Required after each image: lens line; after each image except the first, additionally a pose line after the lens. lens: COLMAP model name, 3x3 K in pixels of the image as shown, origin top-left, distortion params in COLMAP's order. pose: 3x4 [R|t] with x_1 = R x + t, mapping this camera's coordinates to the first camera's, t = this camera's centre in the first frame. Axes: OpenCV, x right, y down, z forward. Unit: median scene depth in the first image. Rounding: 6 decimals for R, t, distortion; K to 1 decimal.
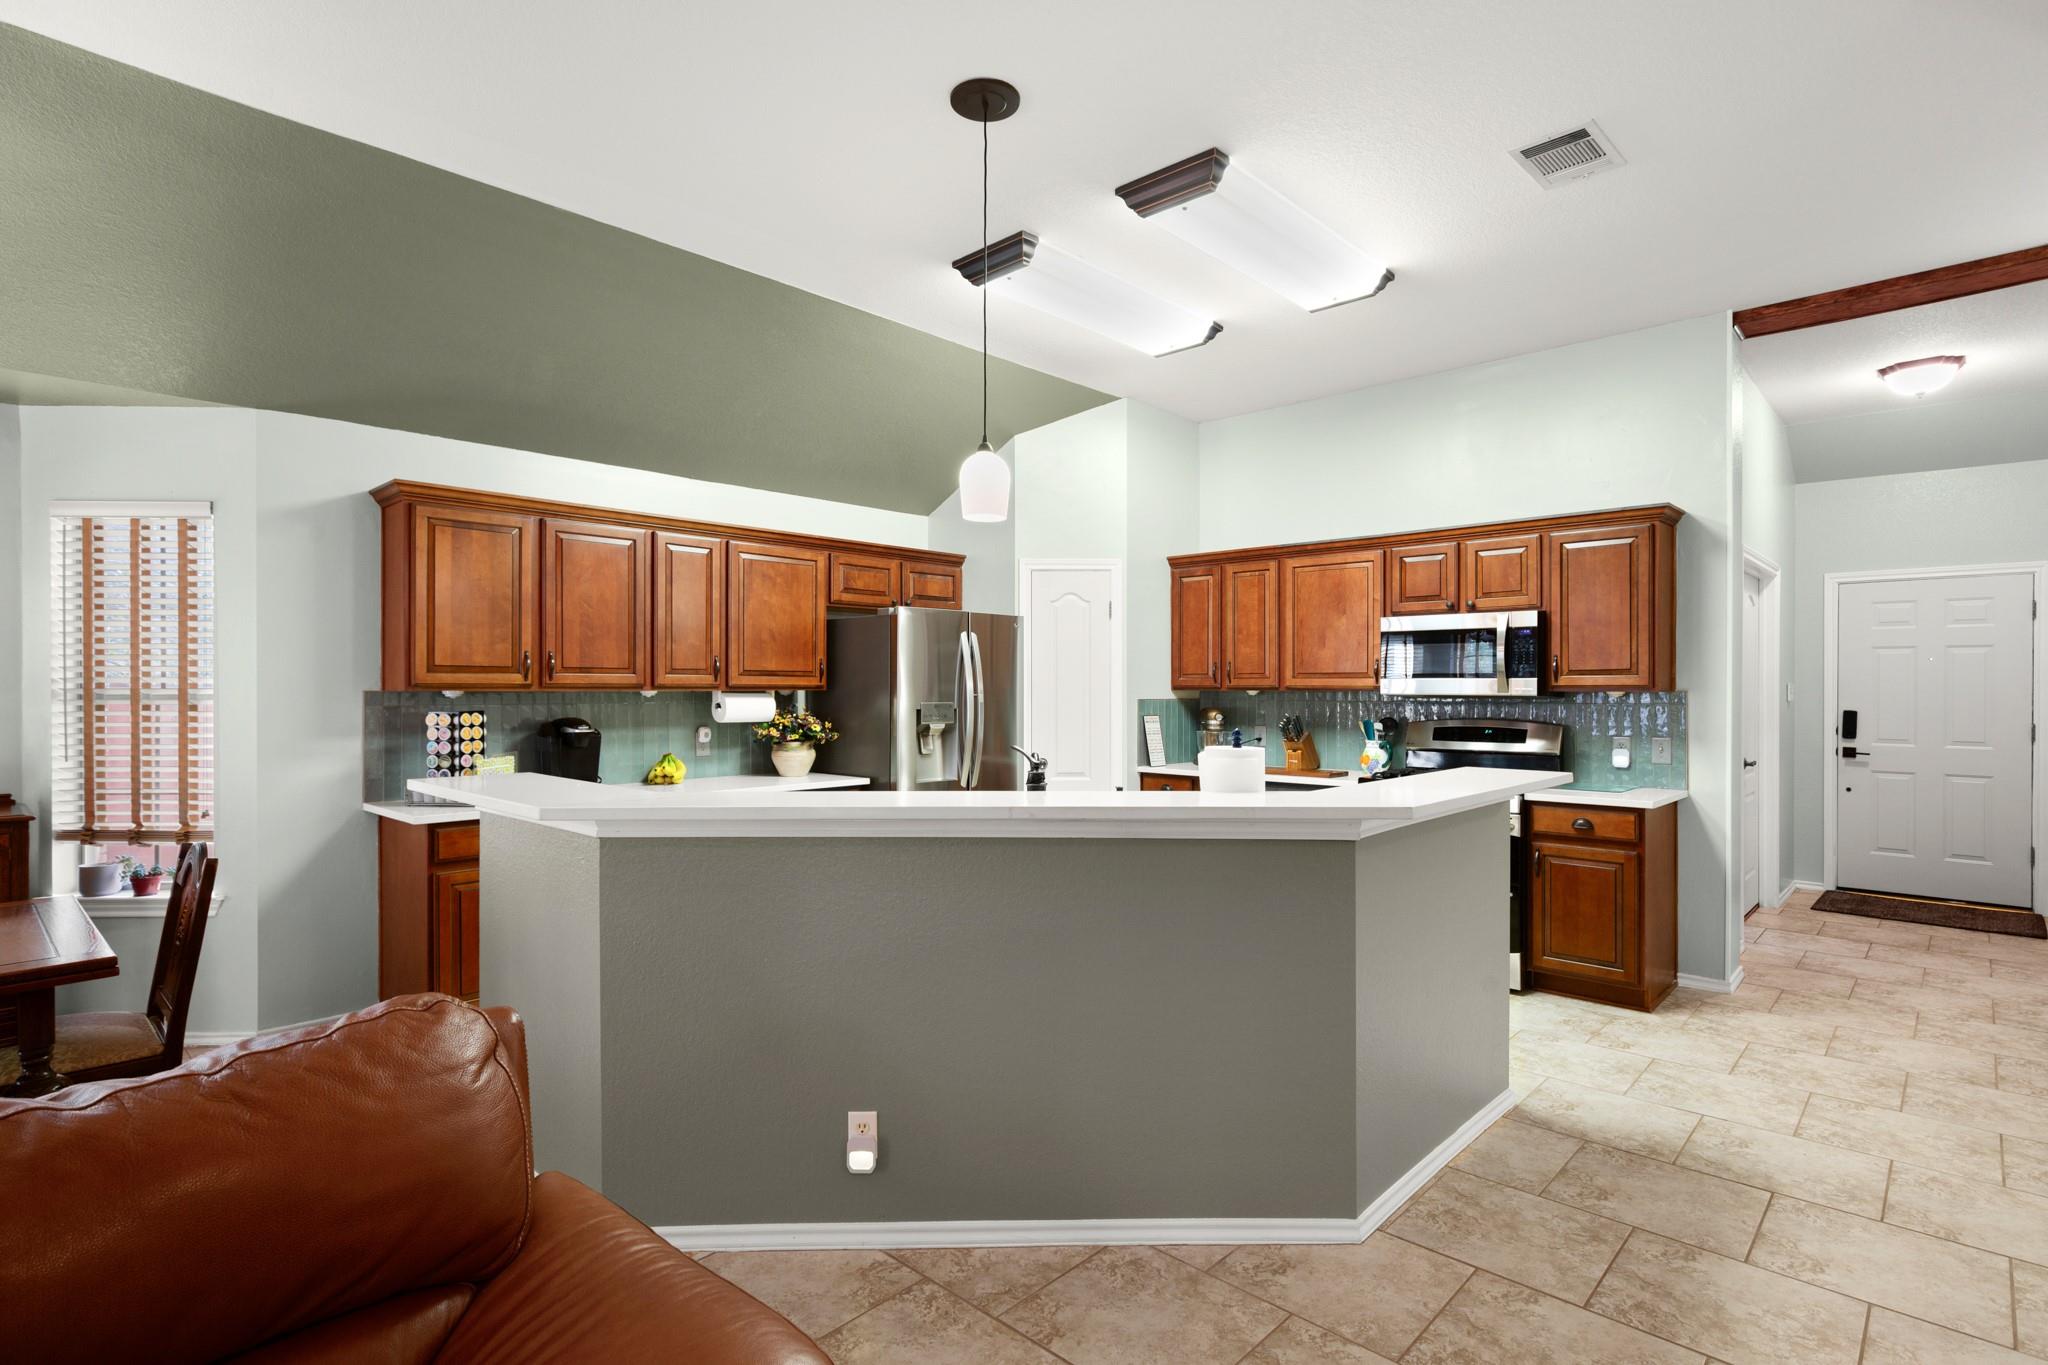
lens RADIAL K [[1007.9, 0, 1035.0], [0, 1007.9, 686.2], [0, 0, 1]] dist [-0.005670, 0.000295]
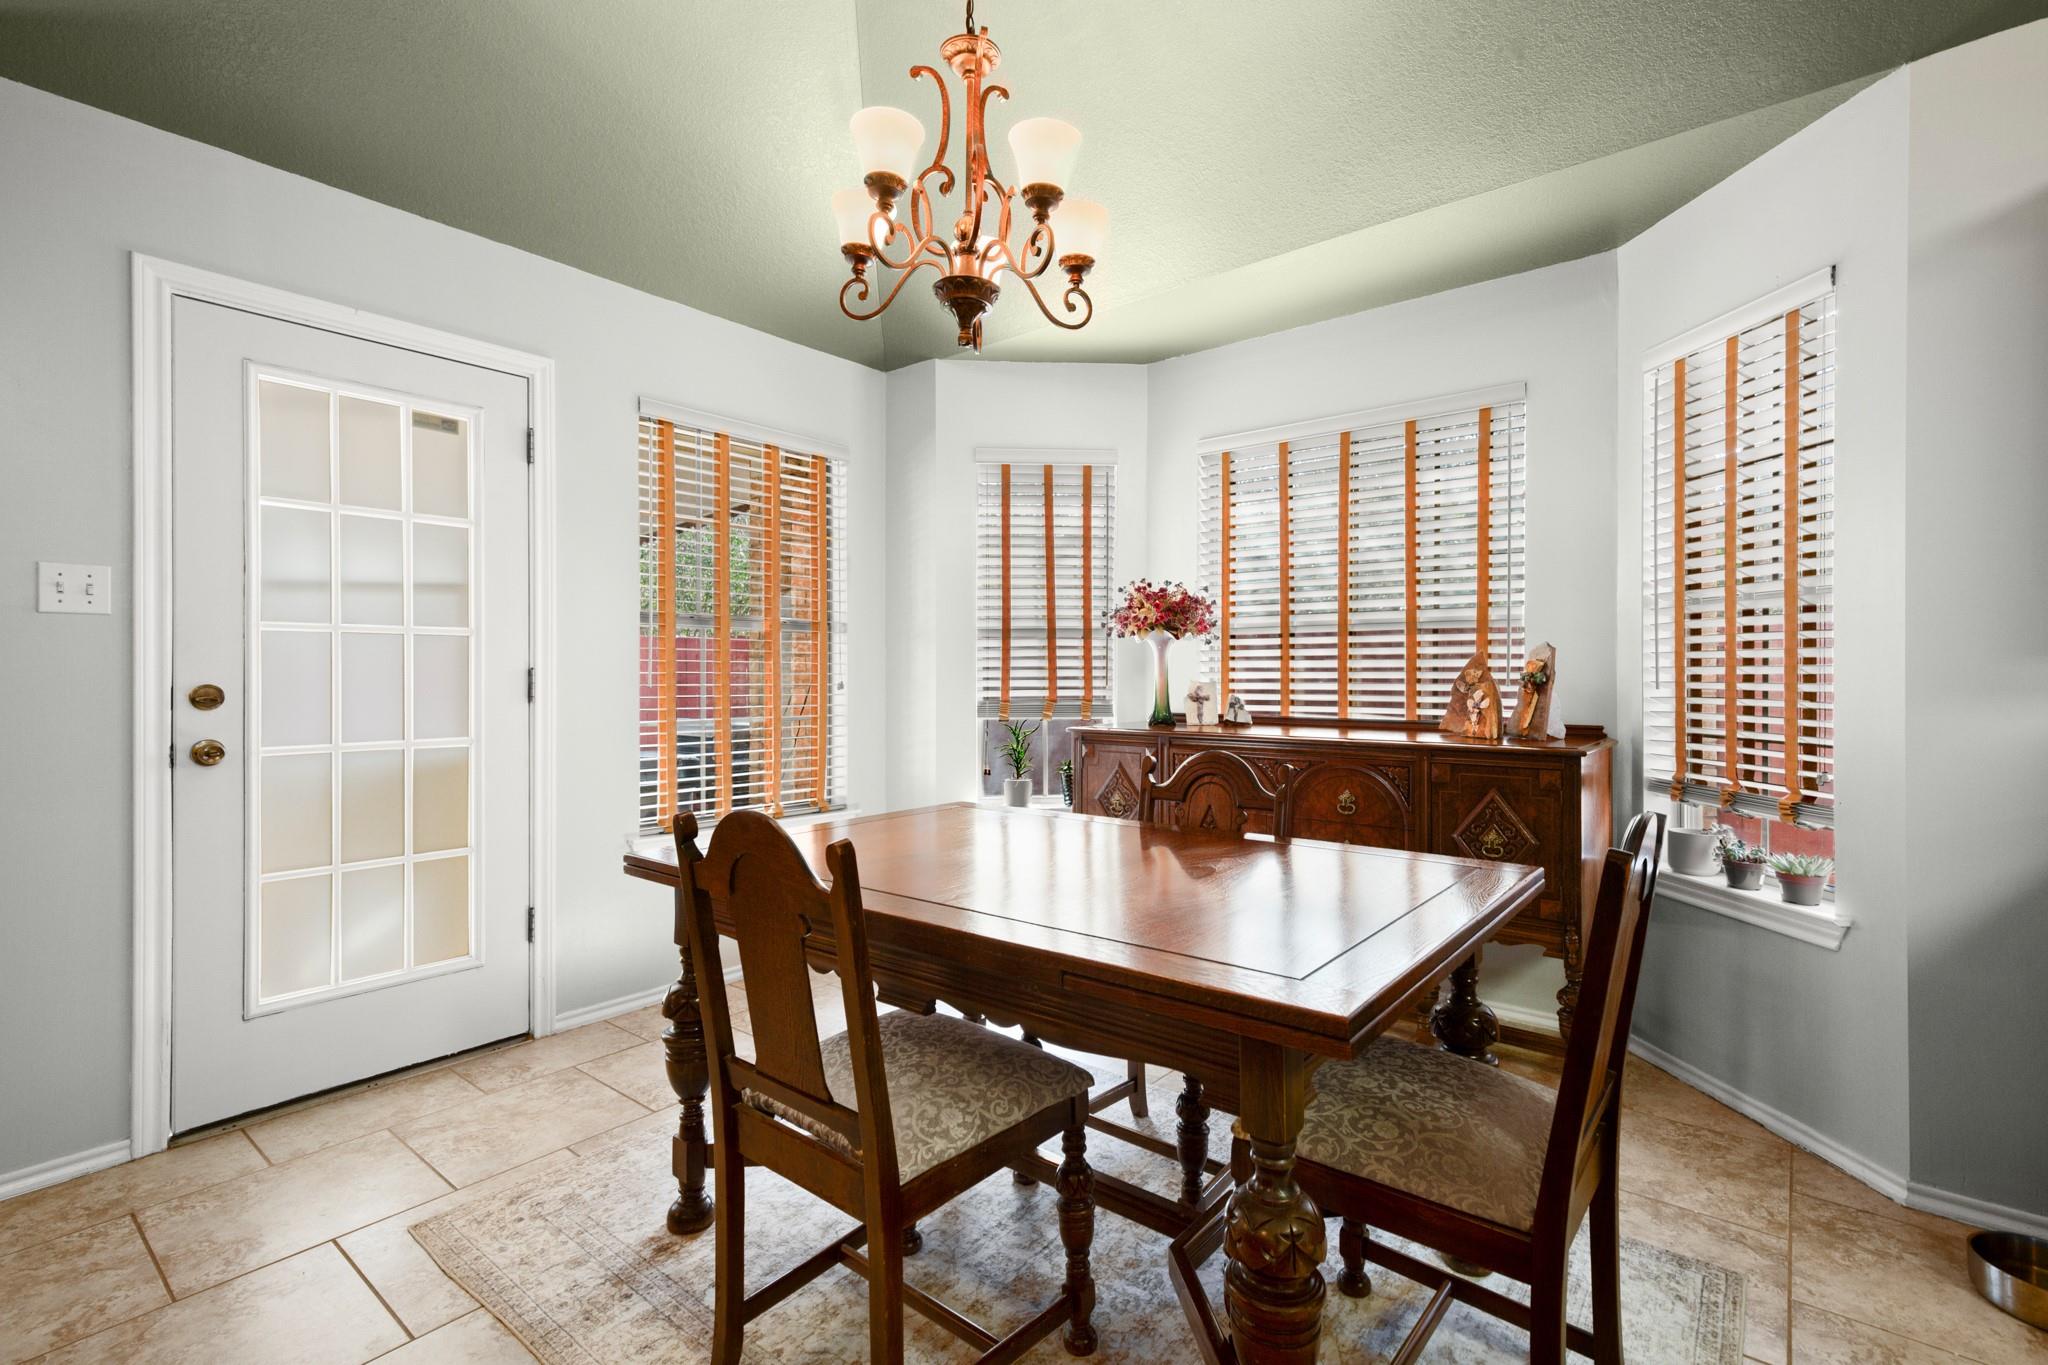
lens RADIAL K [[935.8, 0, 1049.2], [0, 935.8, 675.7], [0, 0, 1]] dist [0.004272, 0.000746]
pose [[0.066018, 0.001663, -0.997817, -0.234860], [0.002671, 0.999995, 0.001844, 0.051240], [0.997815, -0.002787, 0.066014, 0.403981]]
